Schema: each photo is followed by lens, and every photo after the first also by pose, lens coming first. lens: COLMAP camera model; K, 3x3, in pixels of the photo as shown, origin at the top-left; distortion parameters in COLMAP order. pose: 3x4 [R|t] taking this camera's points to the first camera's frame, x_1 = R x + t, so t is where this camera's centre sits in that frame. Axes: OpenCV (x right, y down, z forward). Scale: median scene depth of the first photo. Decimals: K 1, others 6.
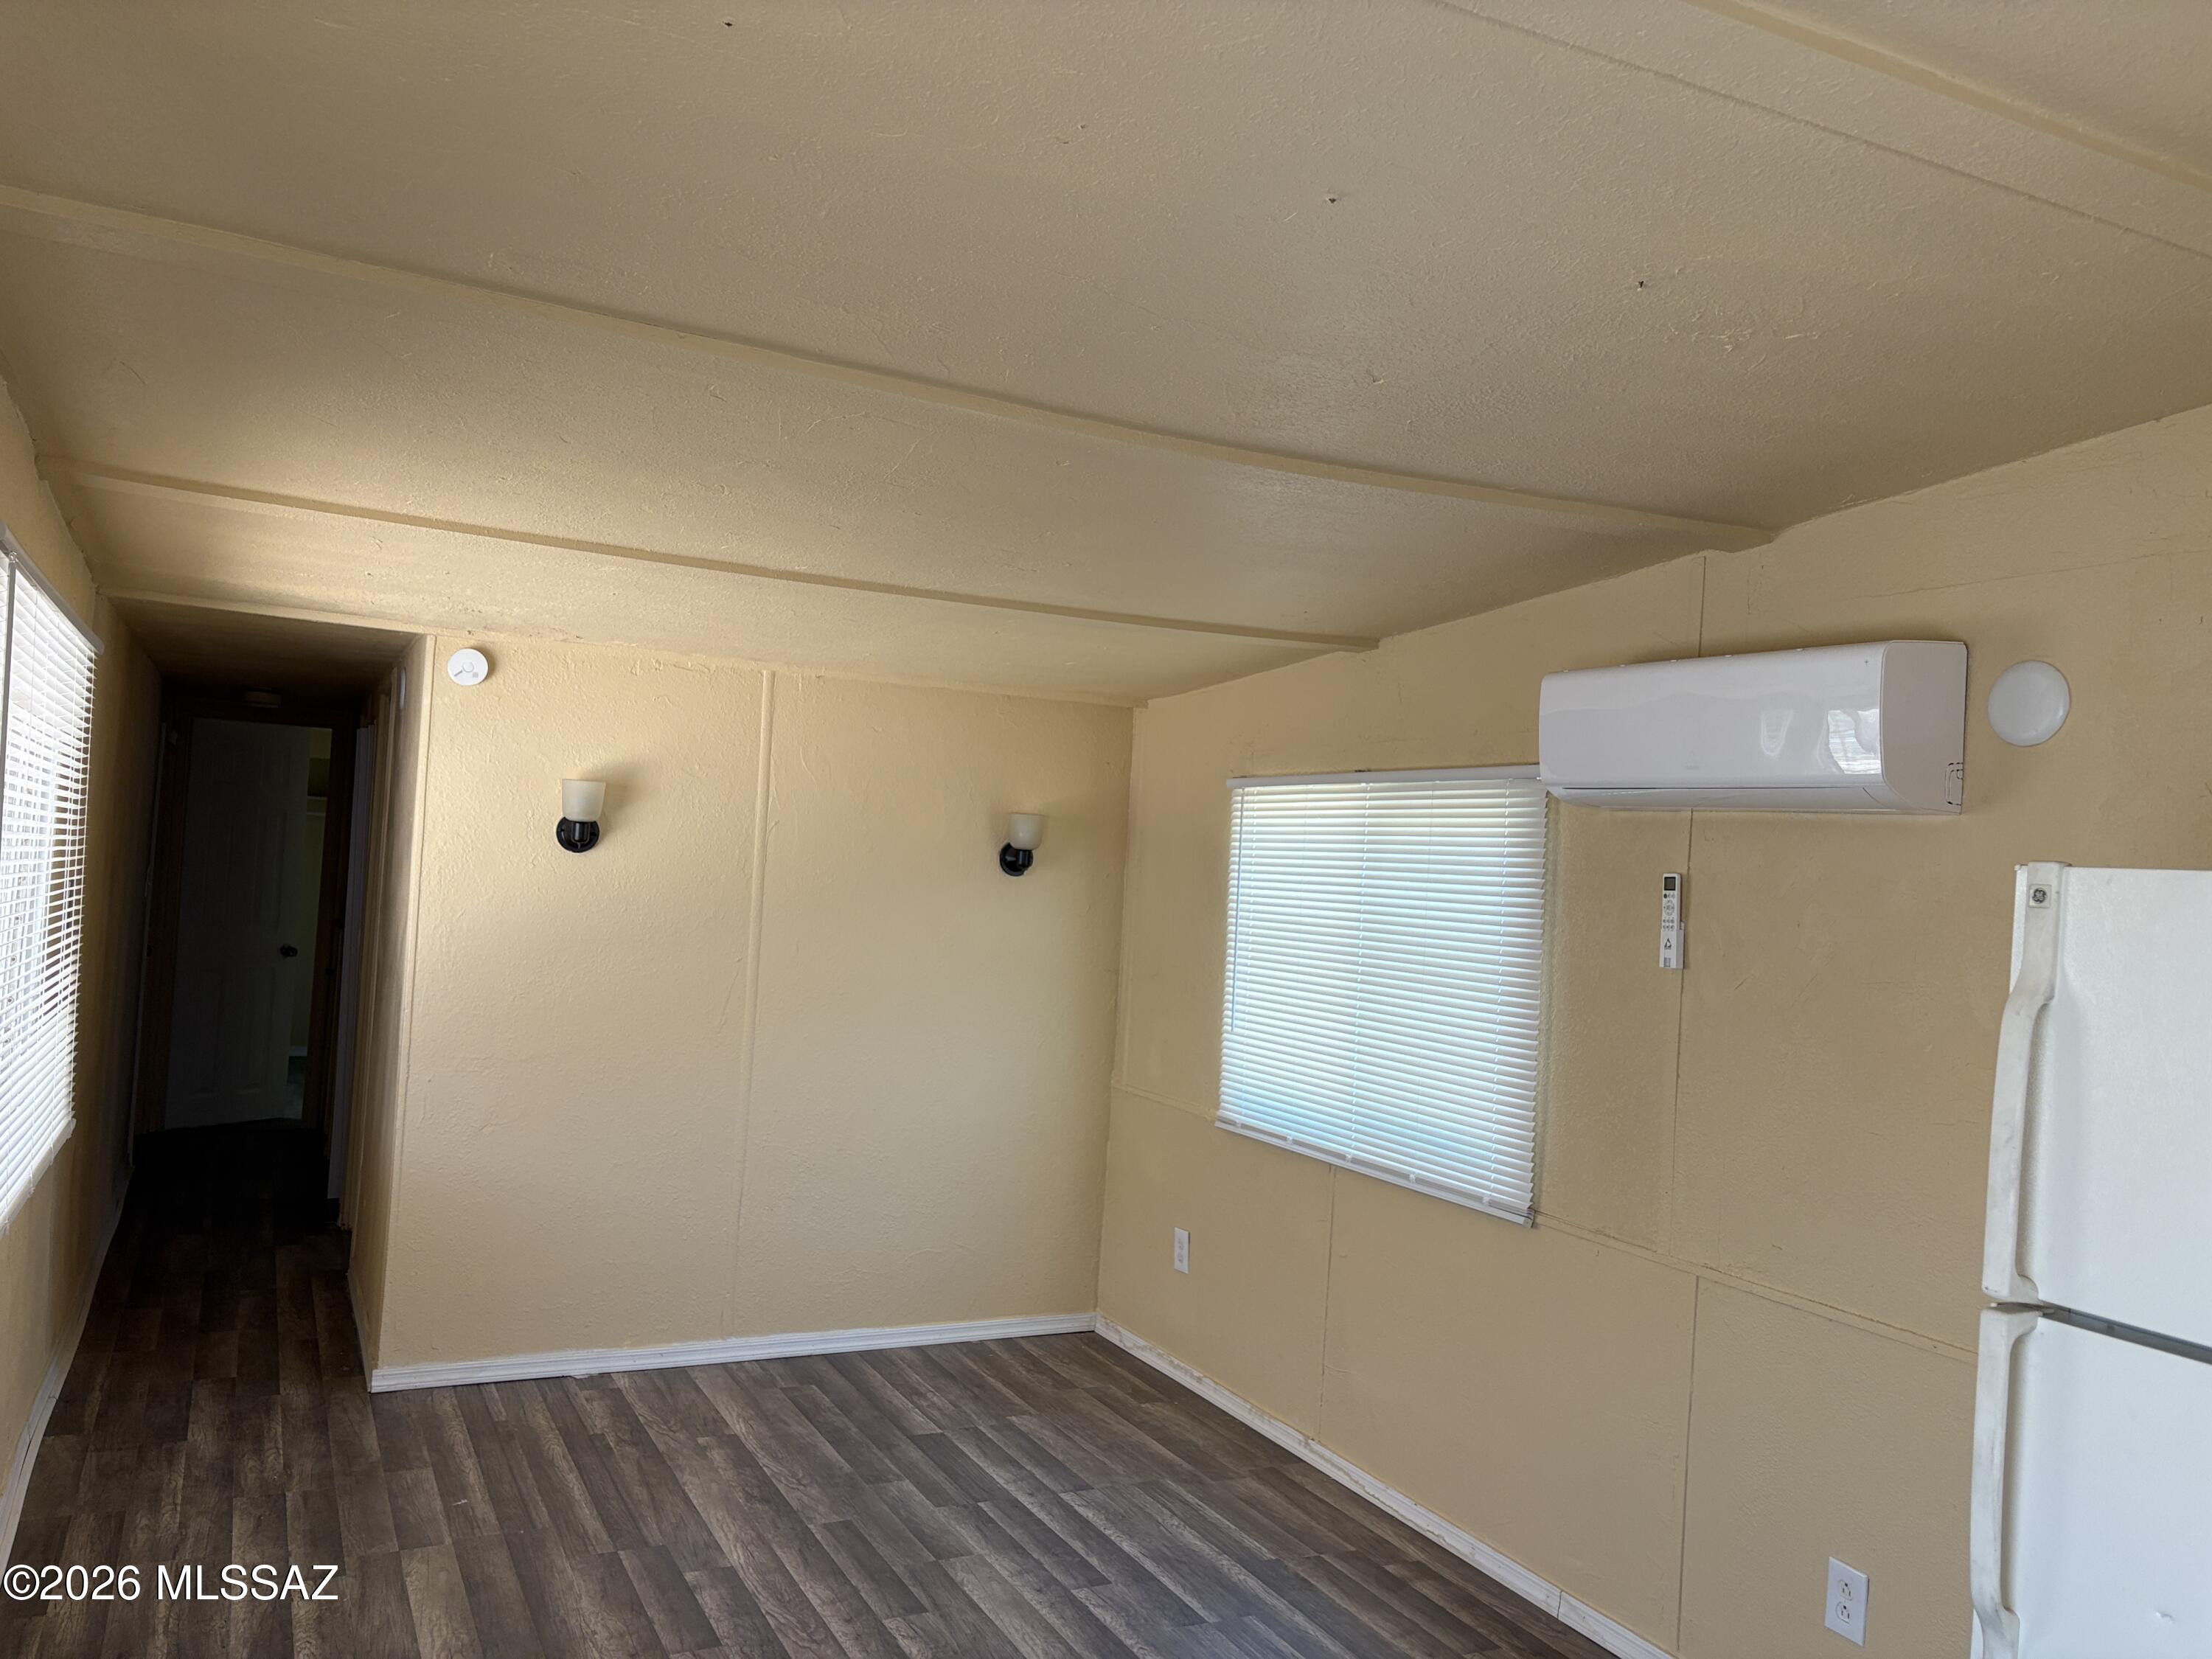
lens RADIAL K [[1724.6, 0, 1158.8], [0, 1724.6, 816.5], [0, 0, 1]] dist [0.037875, -0.042485]
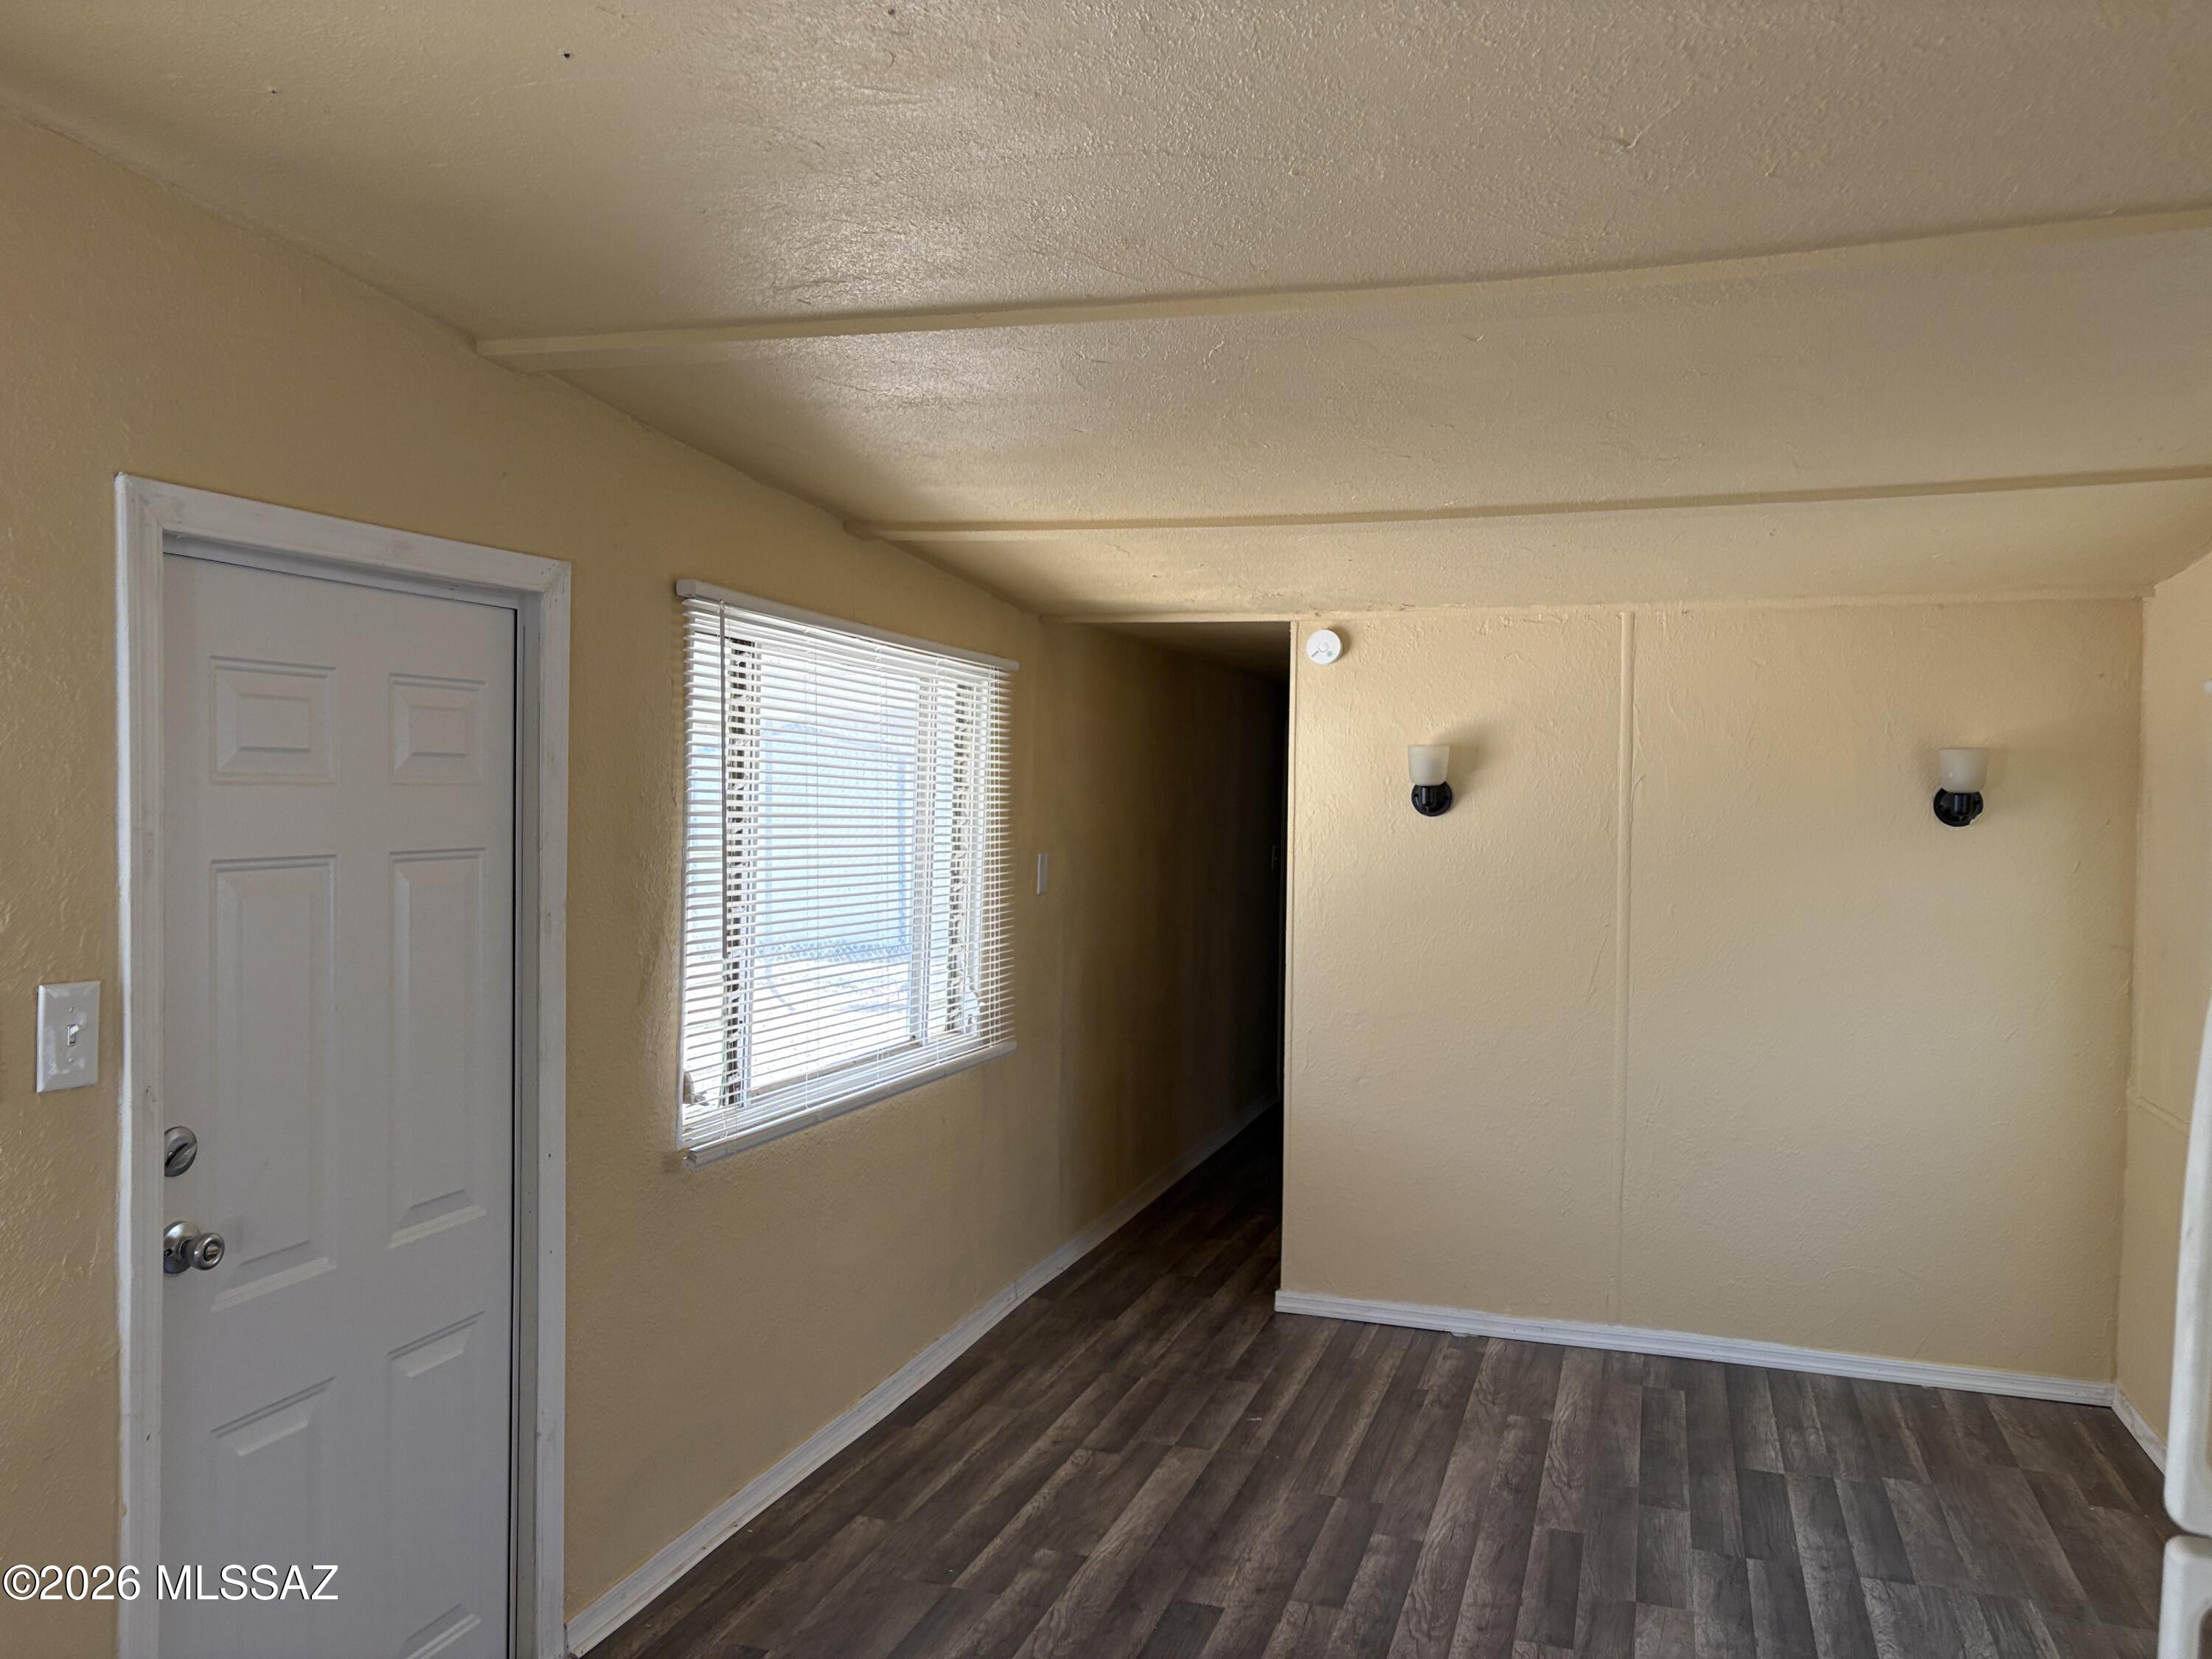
lens RADIAL K [[1724.6, 0, 1088.2], [0, 1724.6, 836.9], [0, 0, 1]] dist [0.037875, -0.042485]
pose [[0.676234, -0.031659, -0.736006, 0.293818], [0.050388, 0.998724, 0.003337, 0.020286], [0.734962, -0.039342, 0.676967, 0.181170]]
